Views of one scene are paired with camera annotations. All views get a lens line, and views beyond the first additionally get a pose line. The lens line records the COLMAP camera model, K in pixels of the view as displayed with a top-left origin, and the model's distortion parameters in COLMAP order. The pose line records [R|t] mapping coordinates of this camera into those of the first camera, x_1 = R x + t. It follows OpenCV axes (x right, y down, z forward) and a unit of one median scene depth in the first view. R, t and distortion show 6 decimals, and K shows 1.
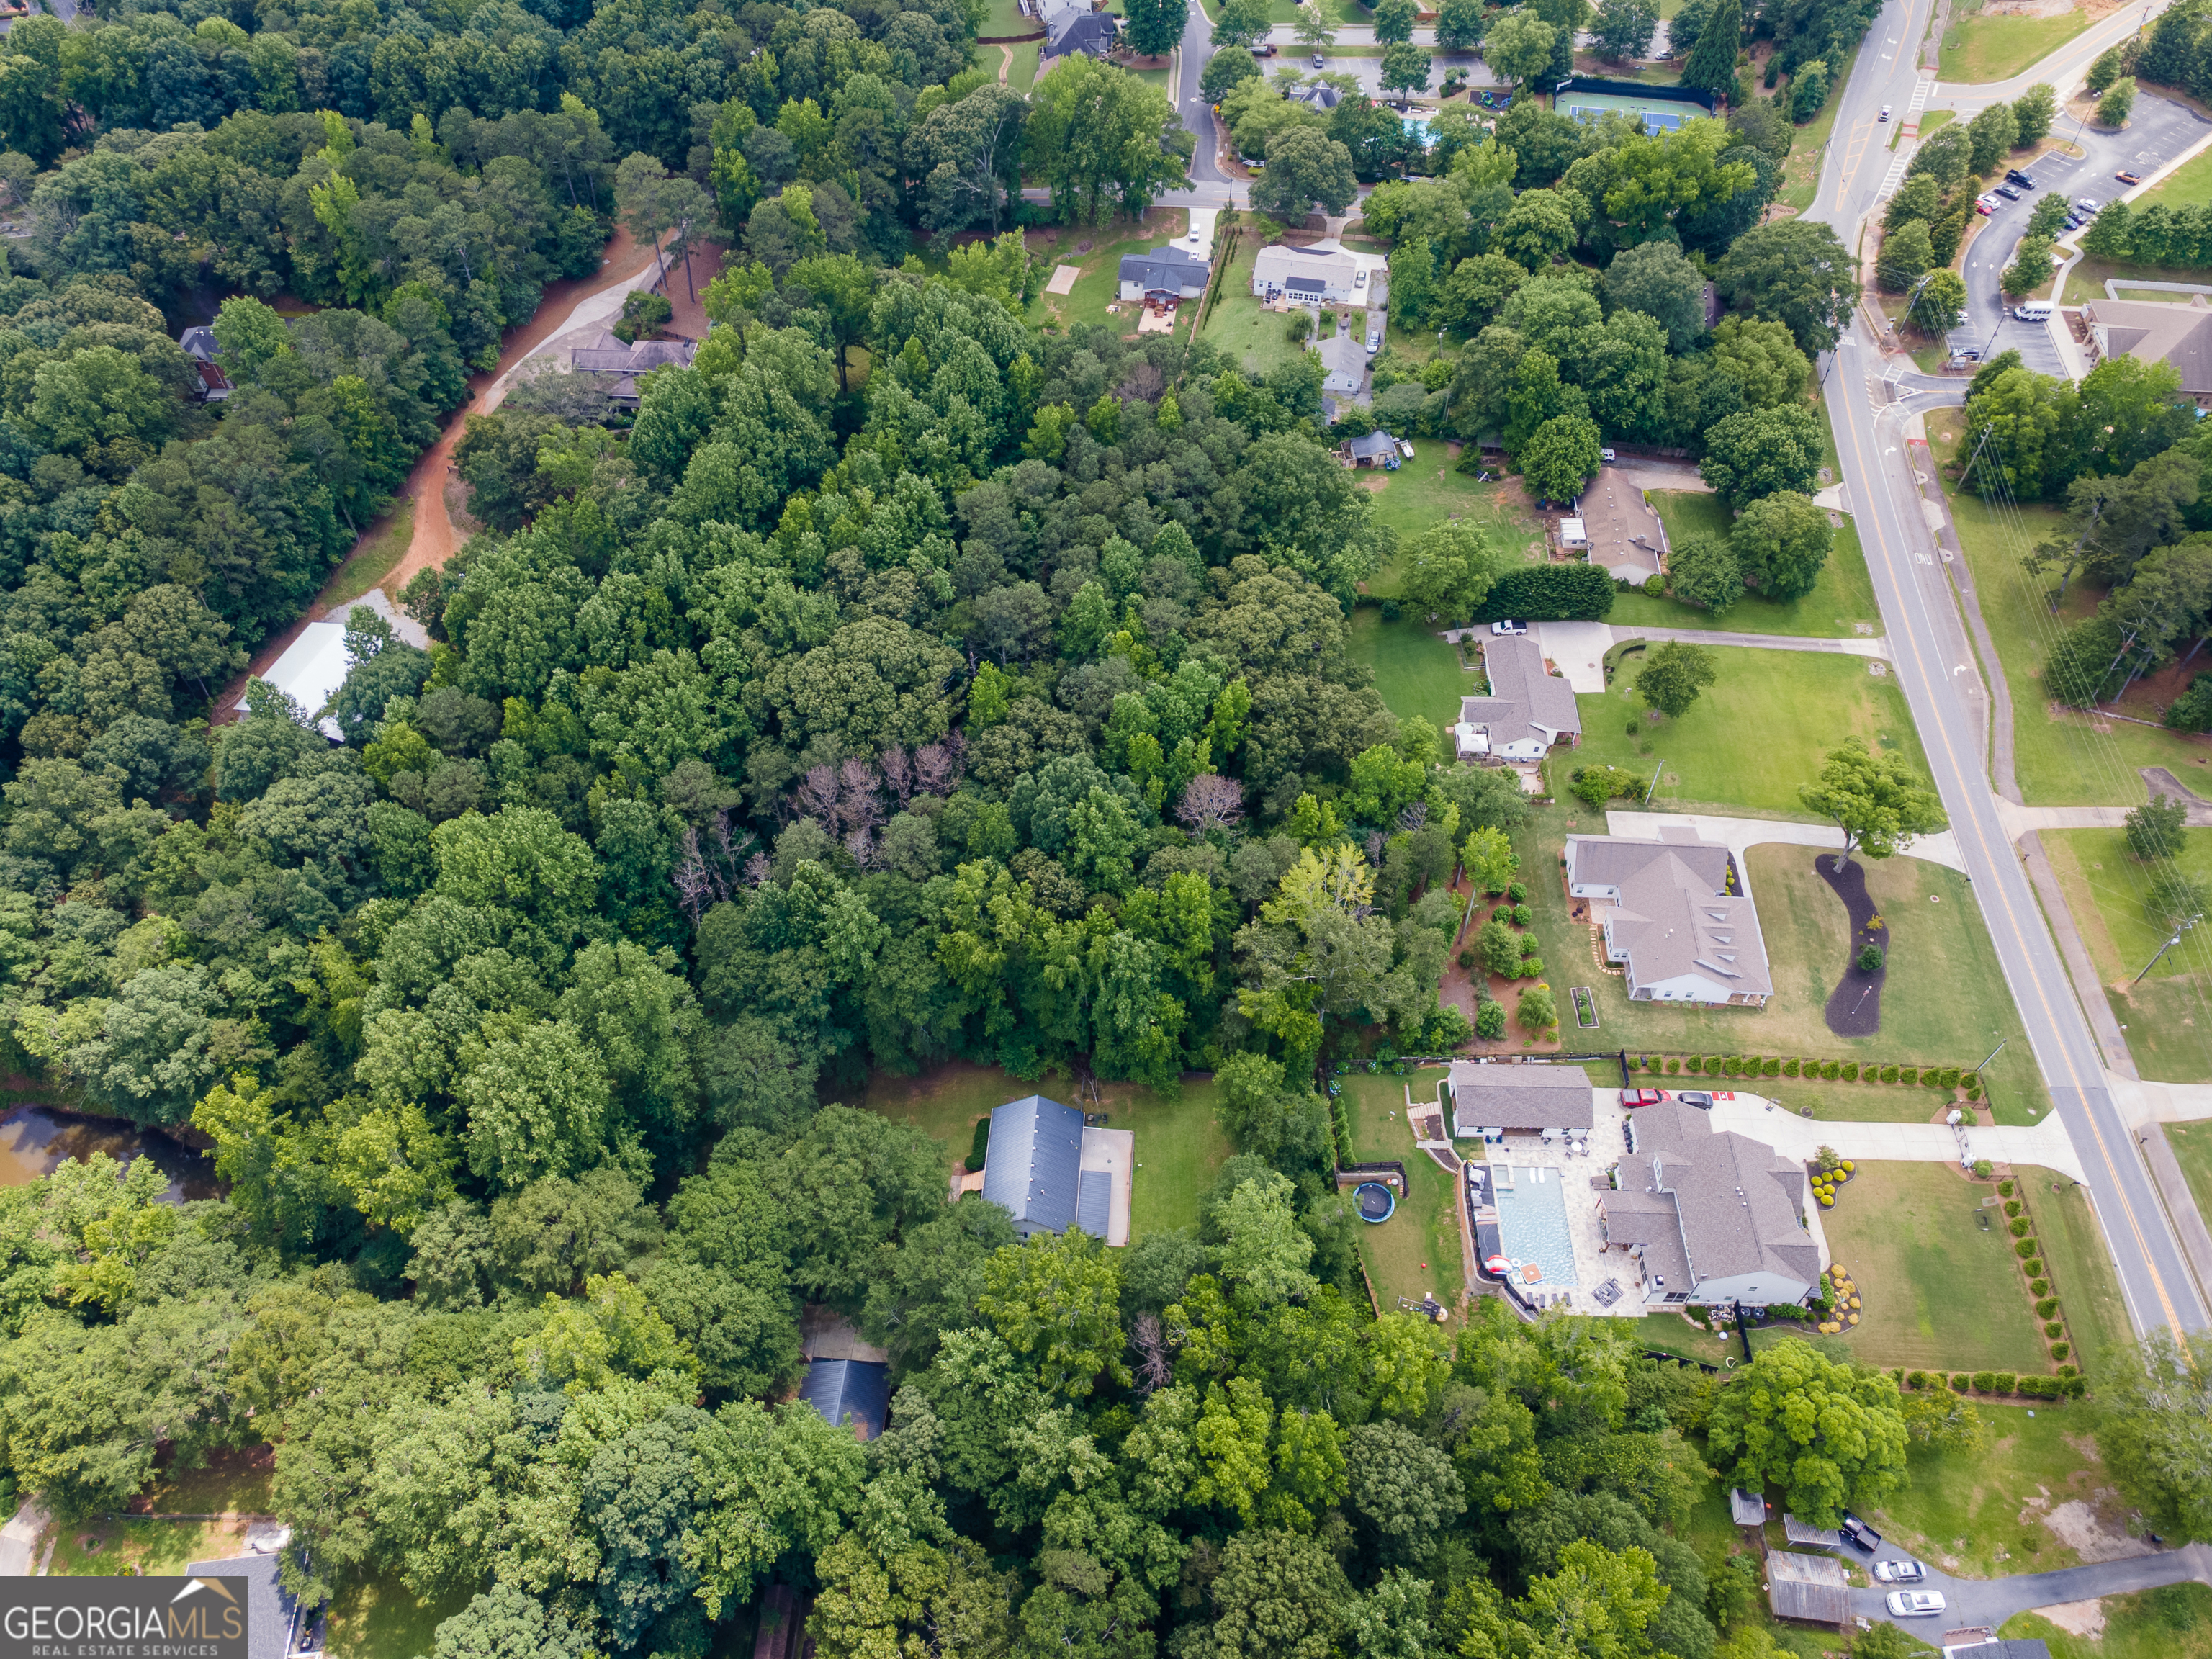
lens RADIAL K [[1614.2, 0, 1104.5], [0, 1614.2, 831.2], [0, 0, 1]] dist [0.027557, 0.019844]
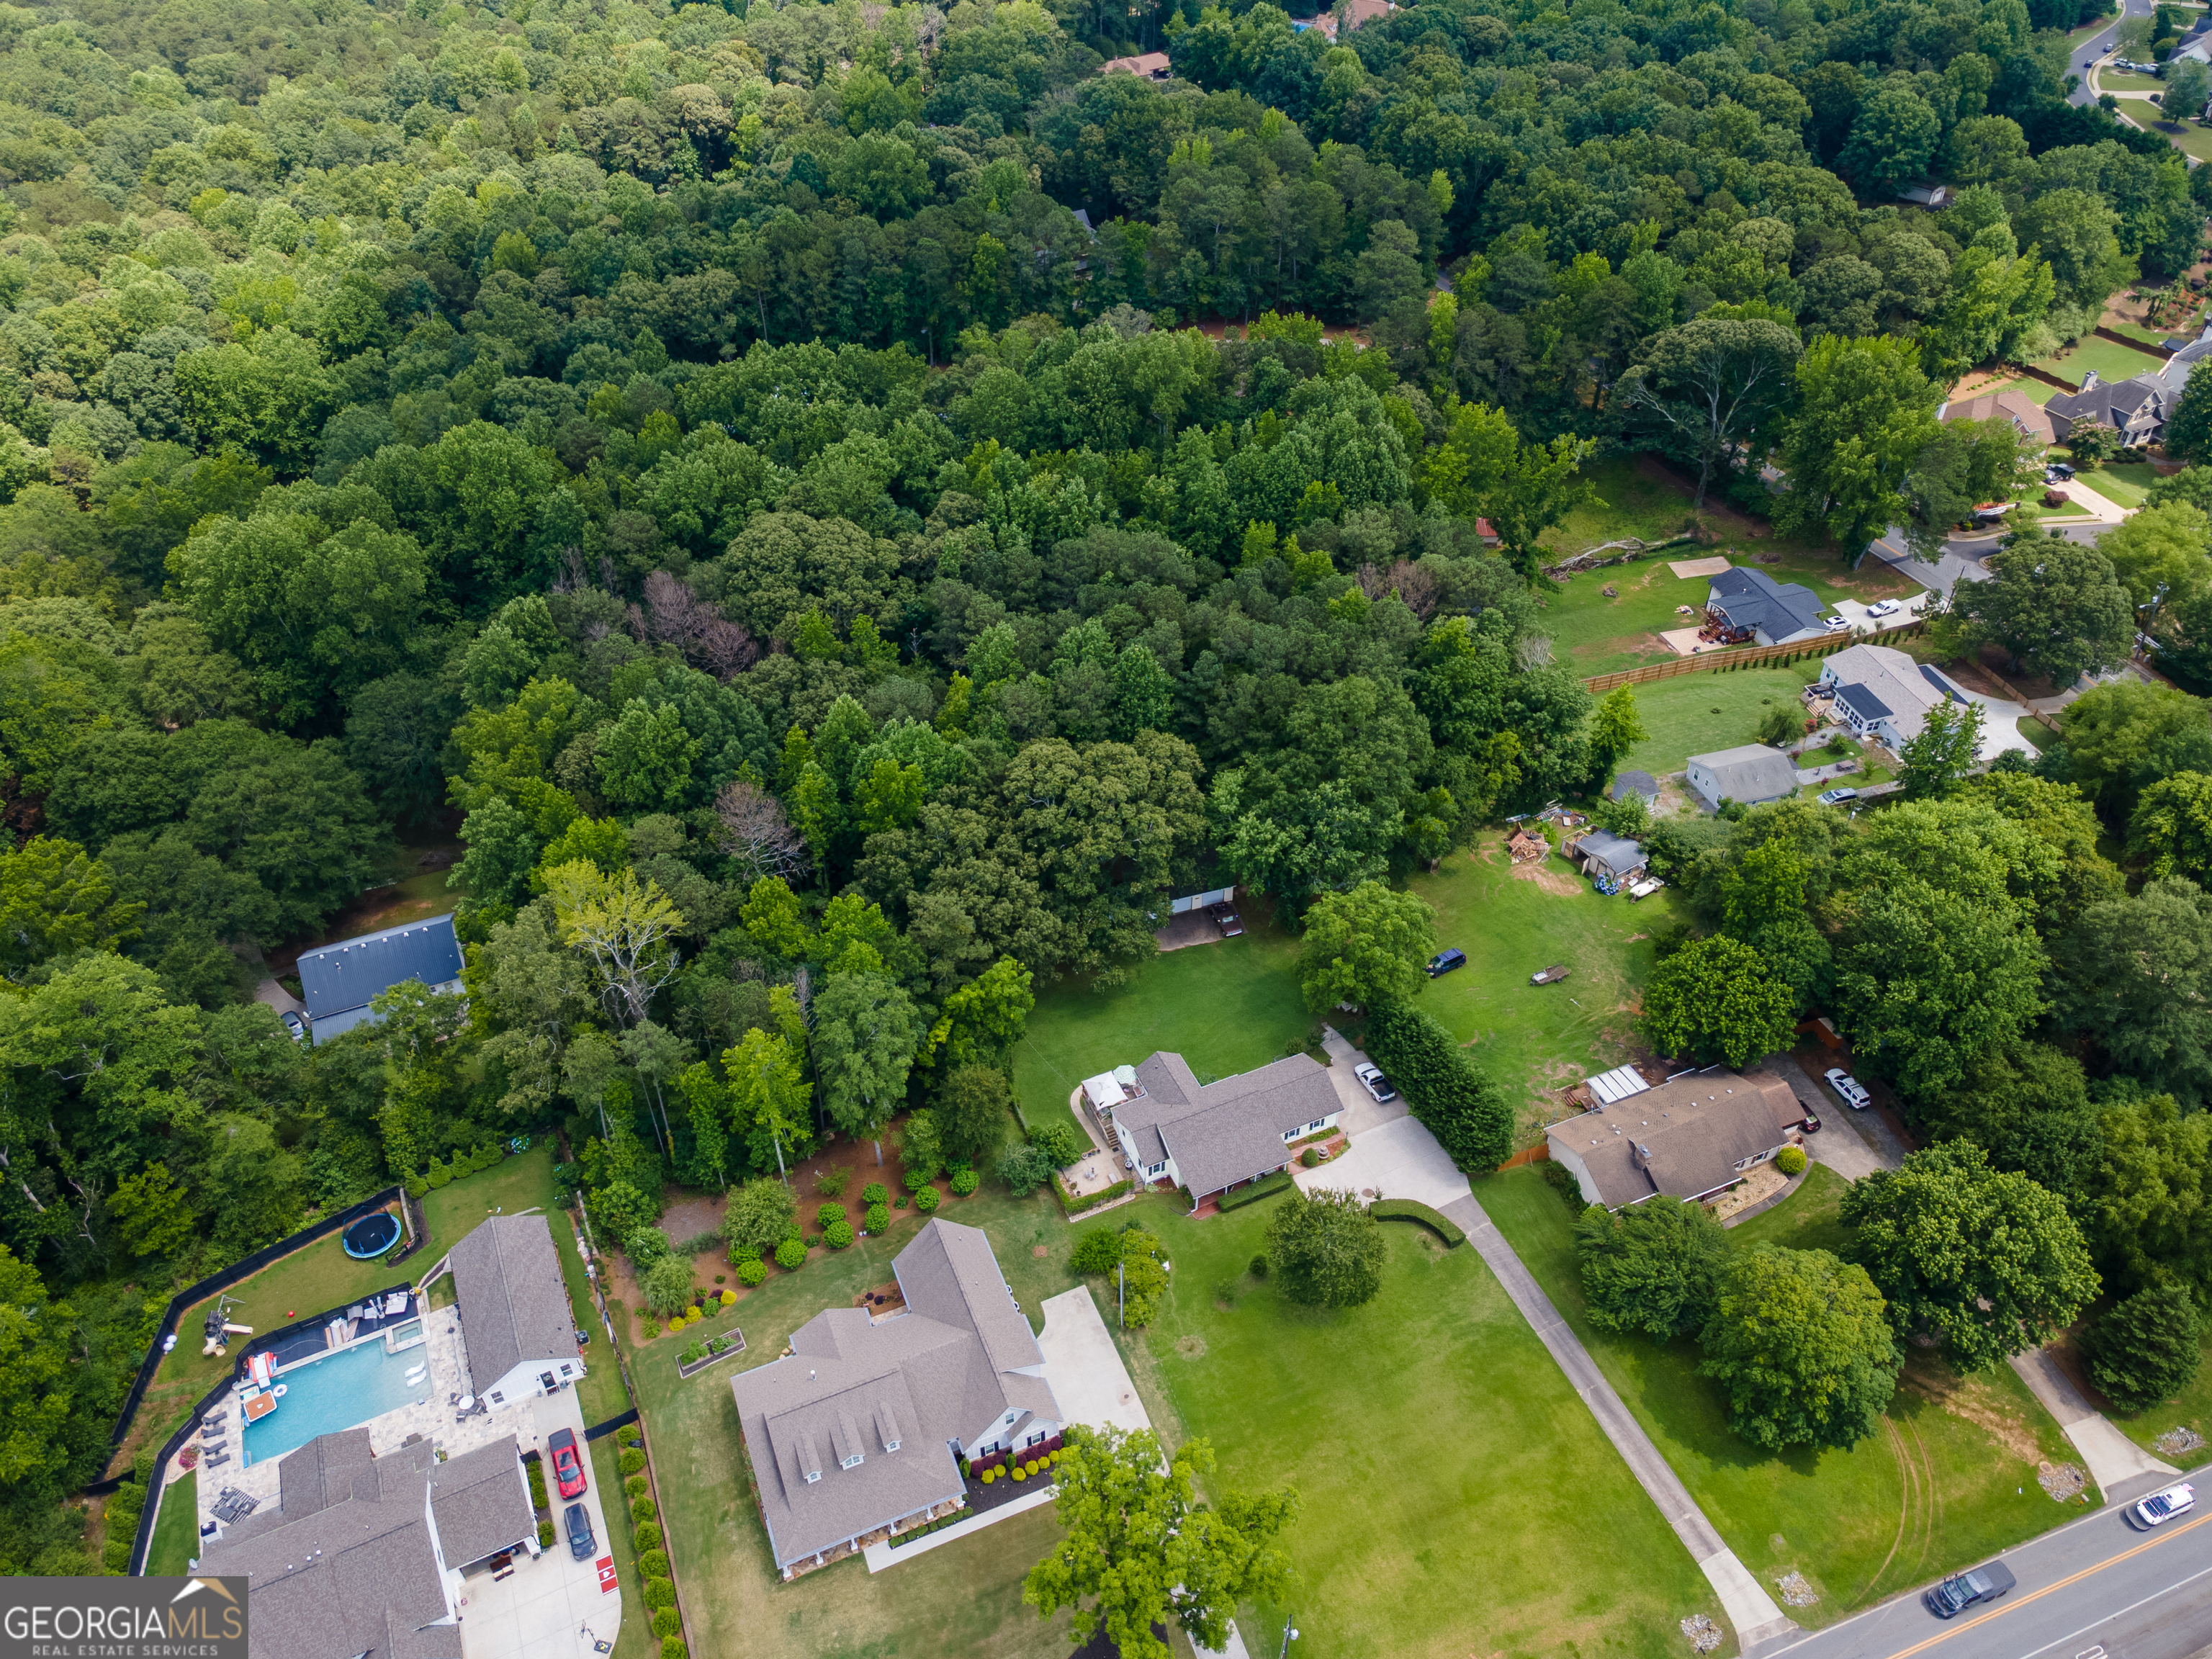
lens RADIAL K [[1614.2, 0, 1104.1], [0, 1614.2, 816.0], [0, 0, 1]] dist [0.027557, 0.019844]
pose [[0.441740, 0.576644, -0.687276, 0.678565], [-0.691543, 0.706882, 0.148611, -0.257221], [0.571519, 0.409634, 0.711032, 0.487793]]
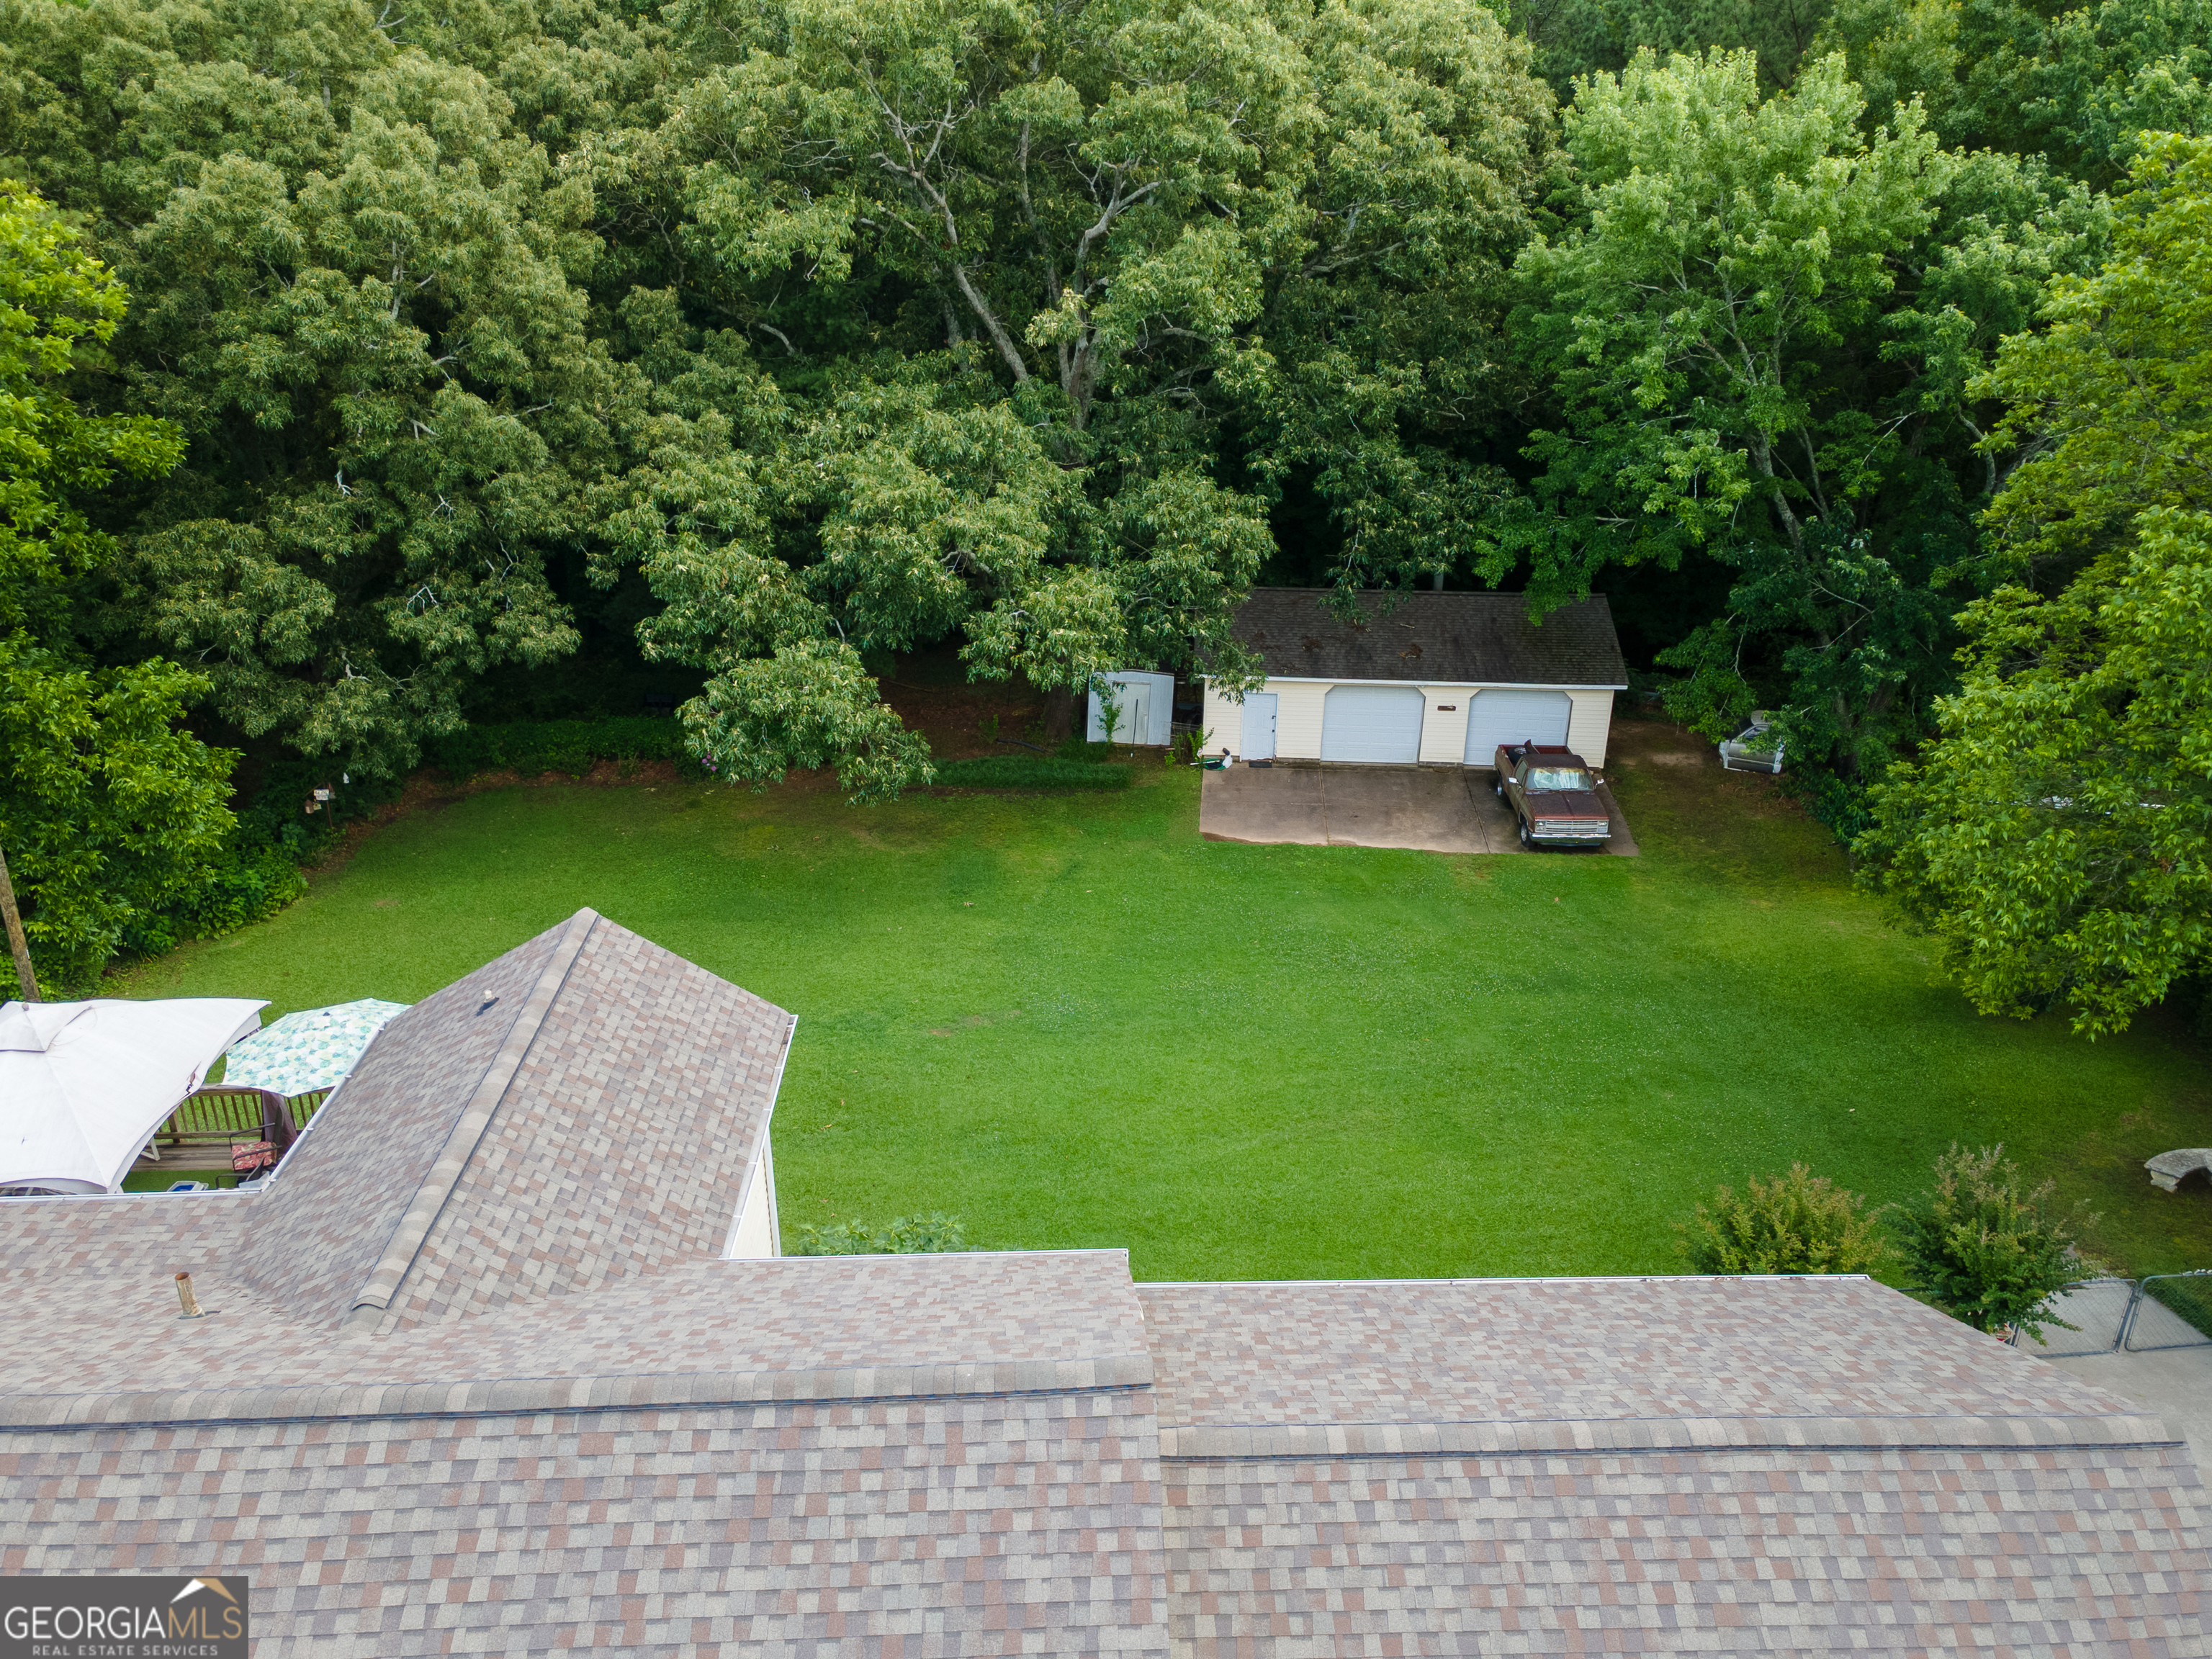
lens RADIAL K [[1614.2, 0, 1108.8], [0, 1614.2, 819.7], [0, 0, 1]] dist [0.027557, 0.019844]
pose [[0.069608, 0.401839, -0.913061, 0.324031], [-0.780035, 0.592478, 0.201284, -0.131435], [0.621852, 0.698208, 0.354690, 1.058880]]
